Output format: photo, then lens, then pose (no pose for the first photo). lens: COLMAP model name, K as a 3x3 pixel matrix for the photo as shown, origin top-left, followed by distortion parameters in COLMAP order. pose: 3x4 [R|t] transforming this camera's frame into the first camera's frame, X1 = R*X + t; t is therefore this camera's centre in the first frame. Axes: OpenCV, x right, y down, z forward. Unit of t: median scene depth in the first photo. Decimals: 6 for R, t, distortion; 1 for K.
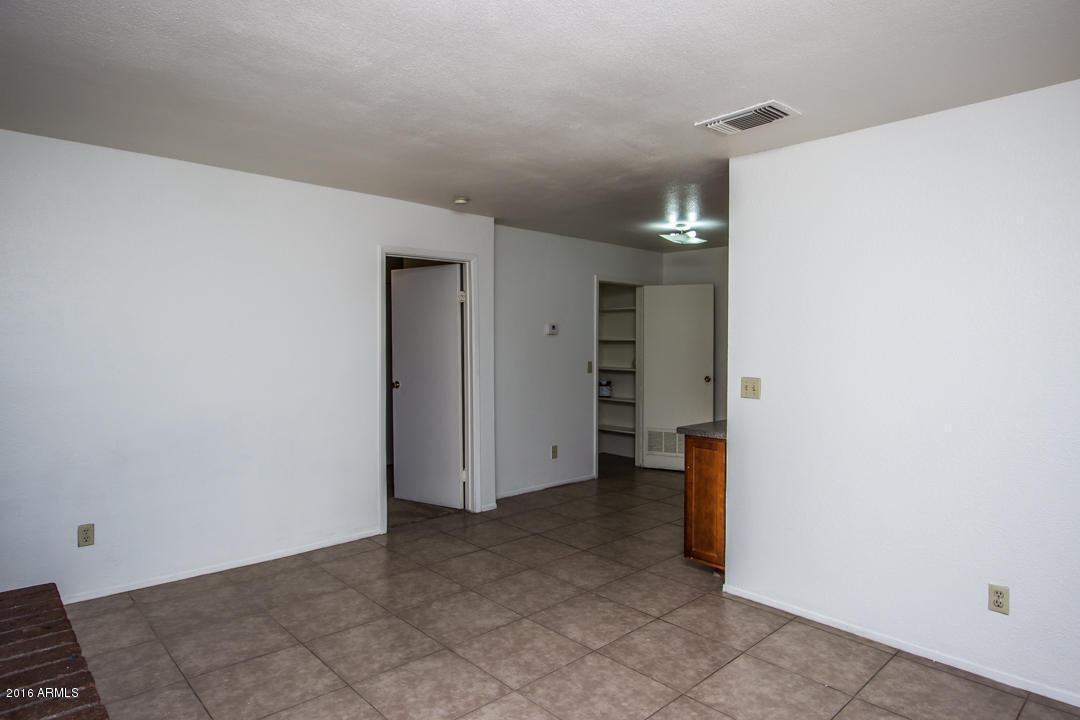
lens RADIAL K [[620.9, 0, 546.6], [0, 620.9, 340.6], [0, 0, 1]] dist [-0.008793, 0.004368]
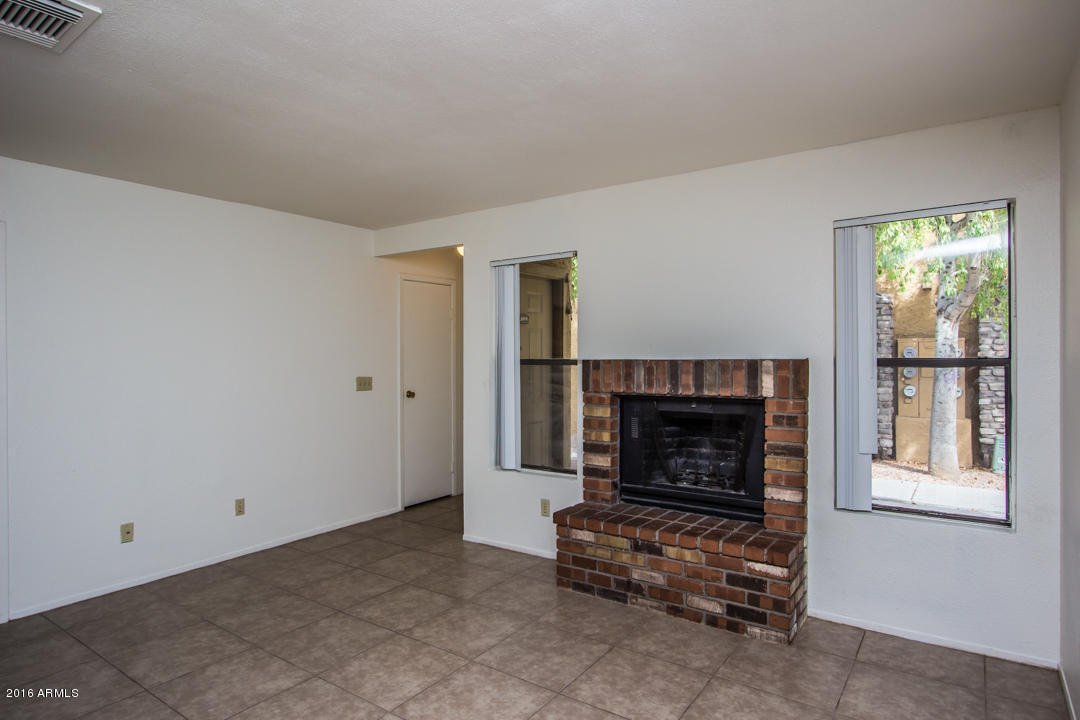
lens RADIAL K [[620.9, 0, 545.0], [0, 620.9, 358.3], [0, 0, 1]] dist [-0.008793, 0.004368]
pose [[-0.979436, 0.005905, -0.201670, -0.073588], [0.004277, 0.999955, 0.008507, 0.000528], [0.201711, 0.007469, -0.979417, 1.514430]]
